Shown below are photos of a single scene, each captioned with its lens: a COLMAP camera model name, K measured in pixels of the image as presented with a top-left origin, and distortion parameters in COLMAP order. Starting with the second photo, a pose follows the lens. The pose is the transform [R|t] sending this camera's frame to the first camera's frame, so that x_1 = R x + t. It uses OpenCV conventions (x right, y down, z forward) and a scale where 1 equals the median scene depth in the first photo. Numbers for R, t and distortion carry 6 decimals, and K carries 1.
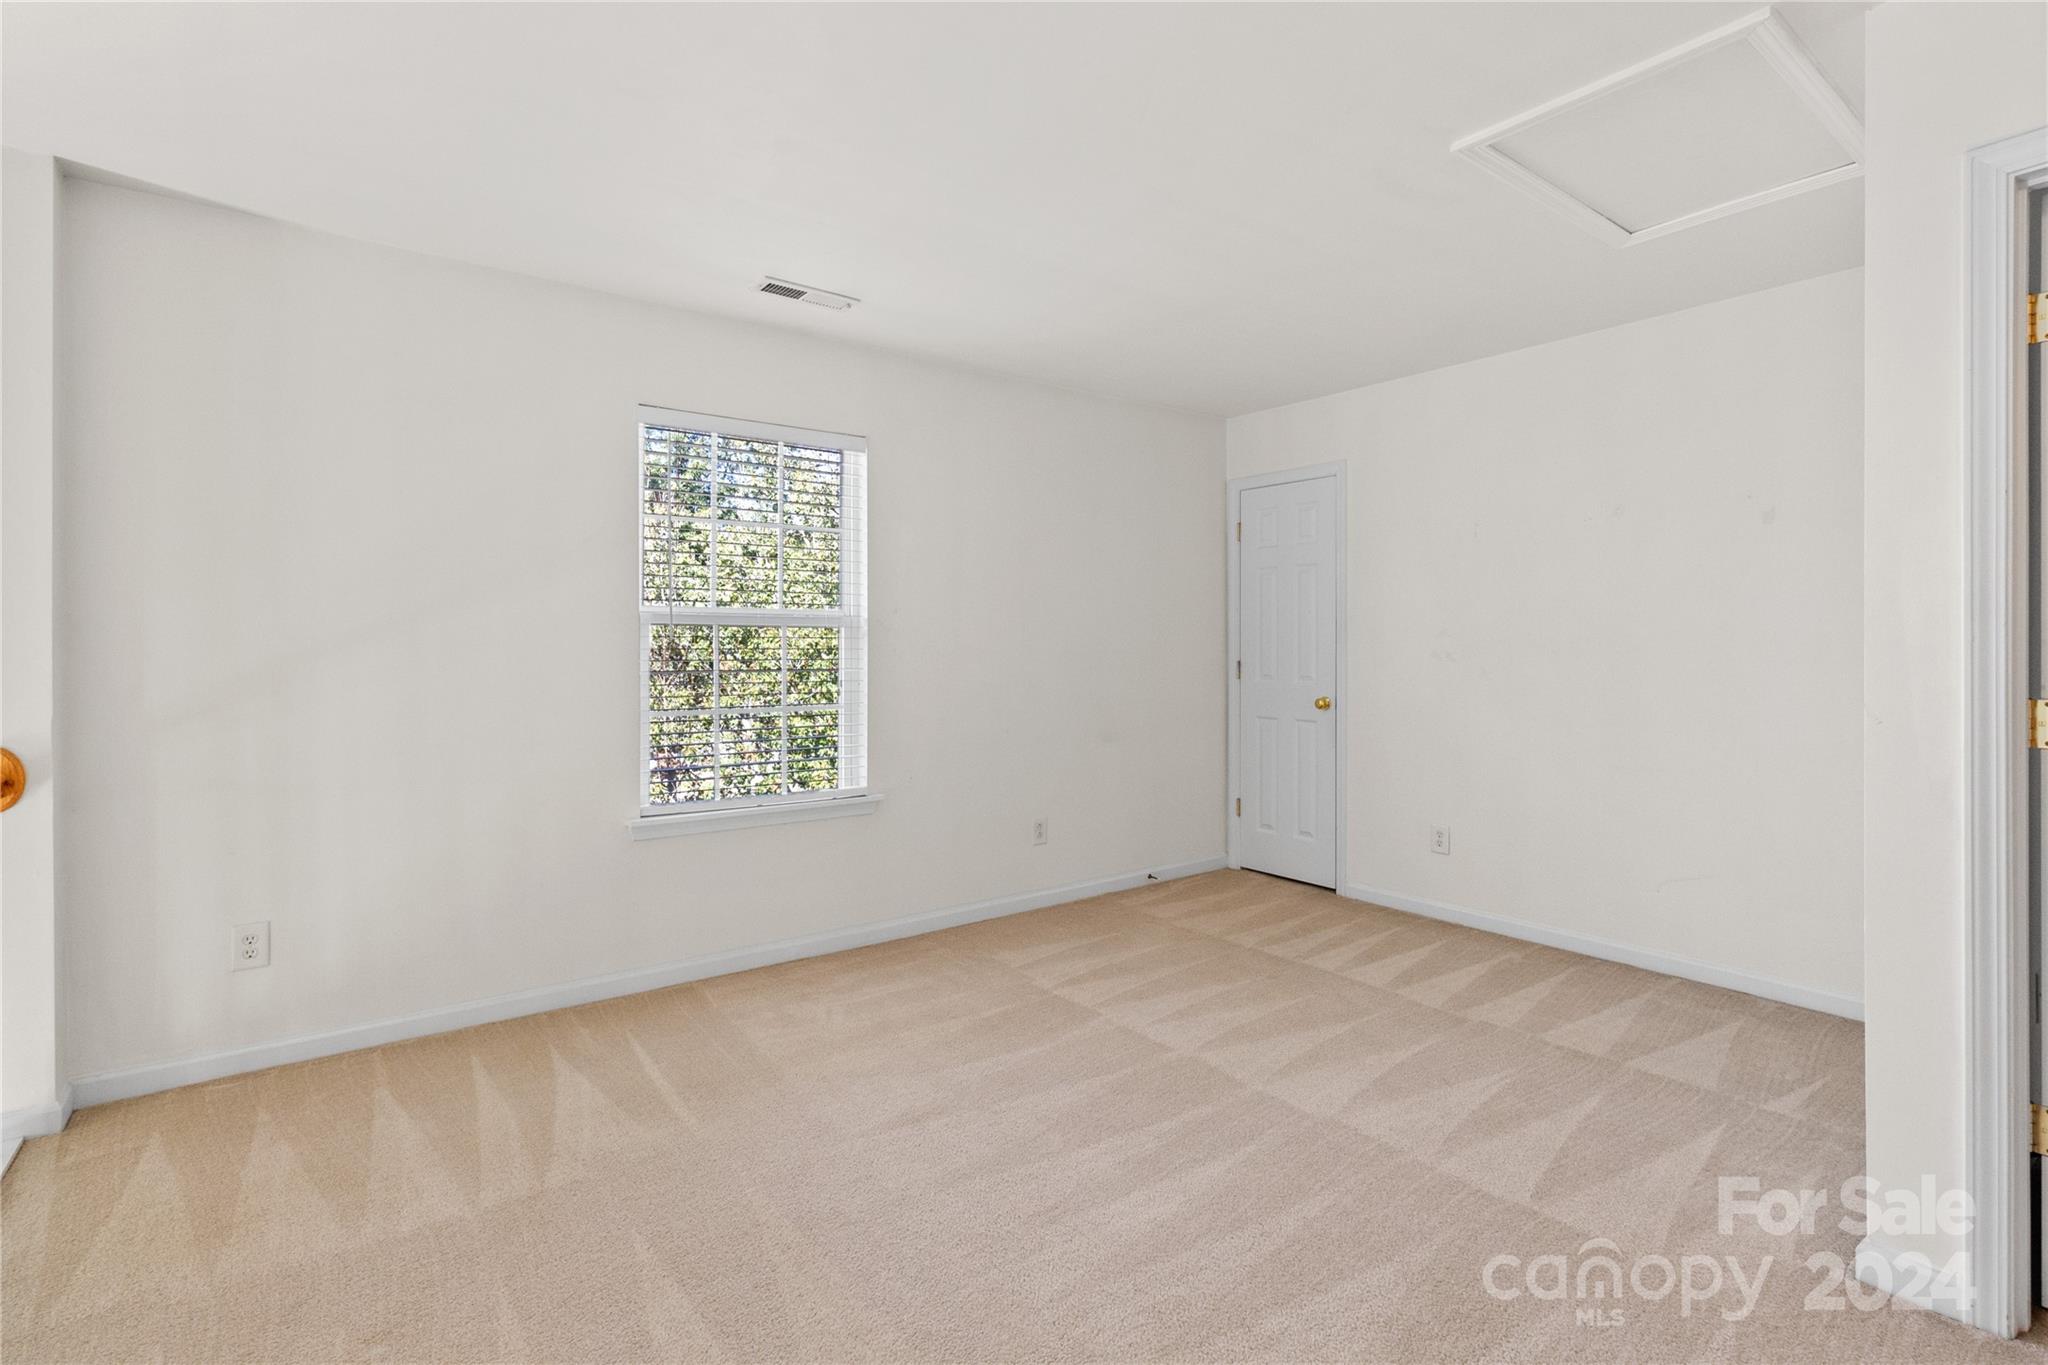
lens RADIAL K [[970.6, 0, 1042.3], [0, 970.6, 639.1], [0, 0, 1]] dist [0.001731, 0.000863]
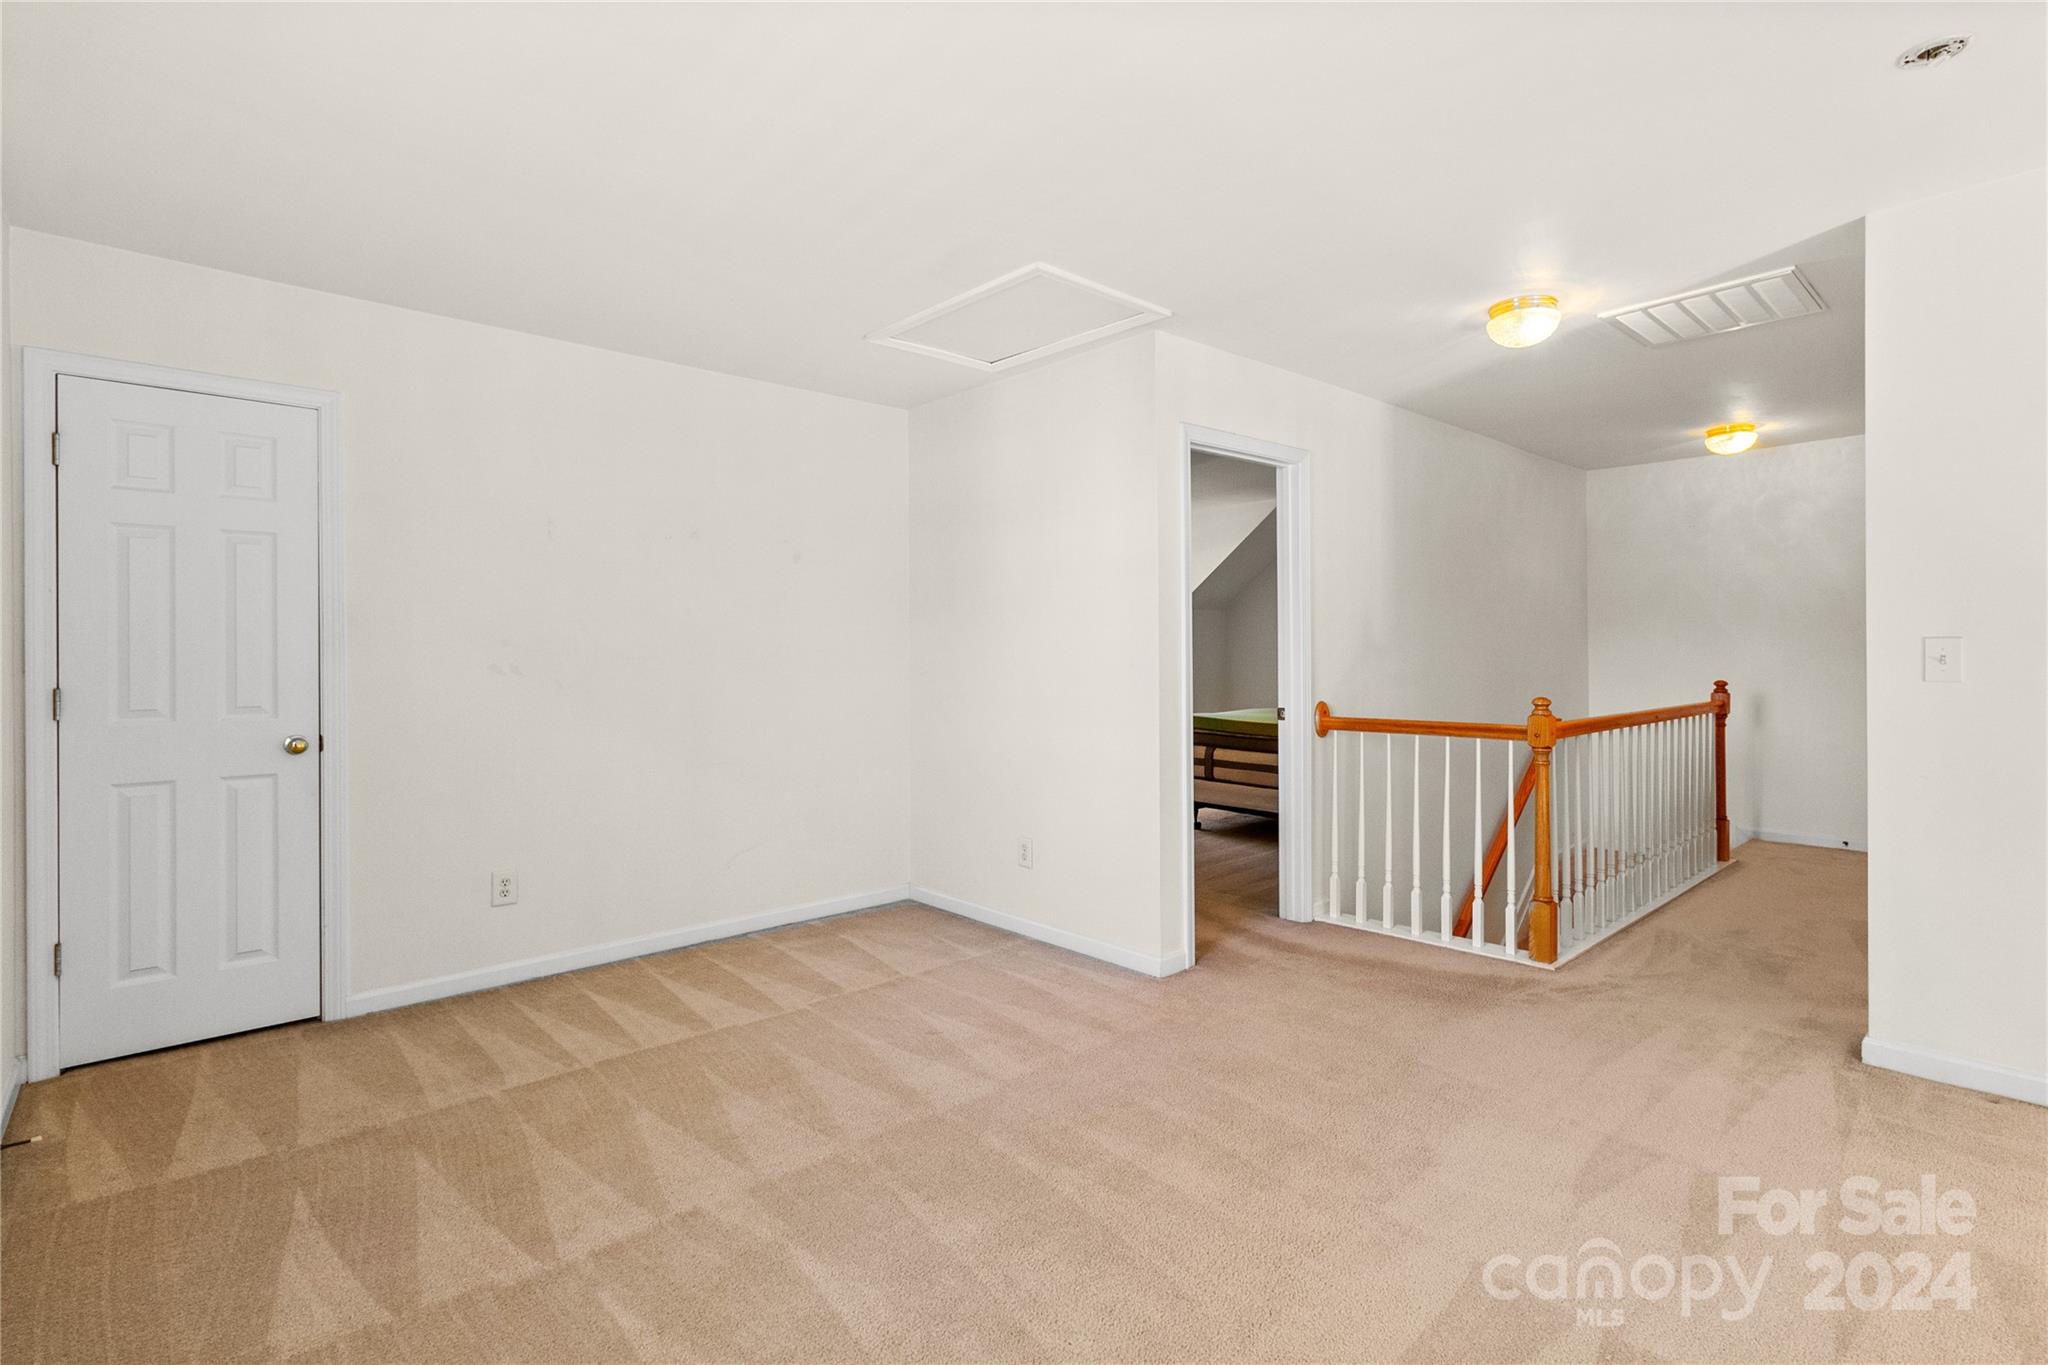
lens RADIAL K [[970.6, 0, 1024.5], [0, 970.6, 661.7], [0, 0, 1]] dist [0.001731, 0.000863]
pose [[-0.084524, -0.004583, 0.996411, -0.529681], [0.001073, 0.999988, 0.004691, 0.007835], [-0.996421, 0.001466, -0.084518, 0.712276]]
